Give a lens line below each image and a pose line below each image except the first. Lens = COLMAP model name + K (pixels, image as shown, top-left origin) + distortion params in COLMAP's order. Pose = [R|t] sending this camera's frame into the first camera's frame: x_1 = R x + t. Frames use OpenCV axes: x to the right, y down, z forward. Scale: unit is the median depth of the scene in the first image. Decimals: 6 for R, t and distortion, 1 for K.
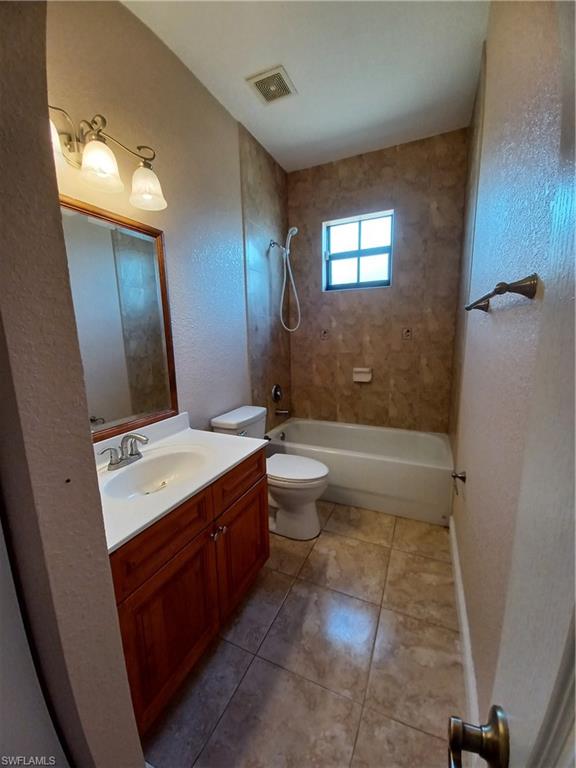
lens RADIAL K [[304.7, 0, 288.0], [0, 304.7, 384.0], [0, 0, 1]] dist [0.013432, -0.013050]
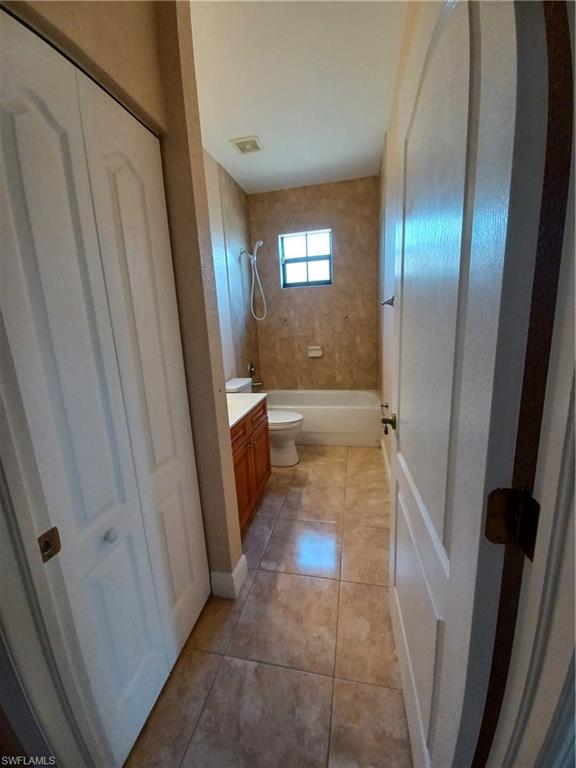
lens RADIAL K [[310.1, 0, 288.0], [0, 310.1, 384.0], [0, 0, 1]] dist [0.007957, -0.000196]
pose [[0.975690, -0.078582, 0.204580, -0.173785], [0.071883, 0.996611, 0.039987, 0.052486], [-0.207029, -0.024309, 0.978033, -0.325803]]
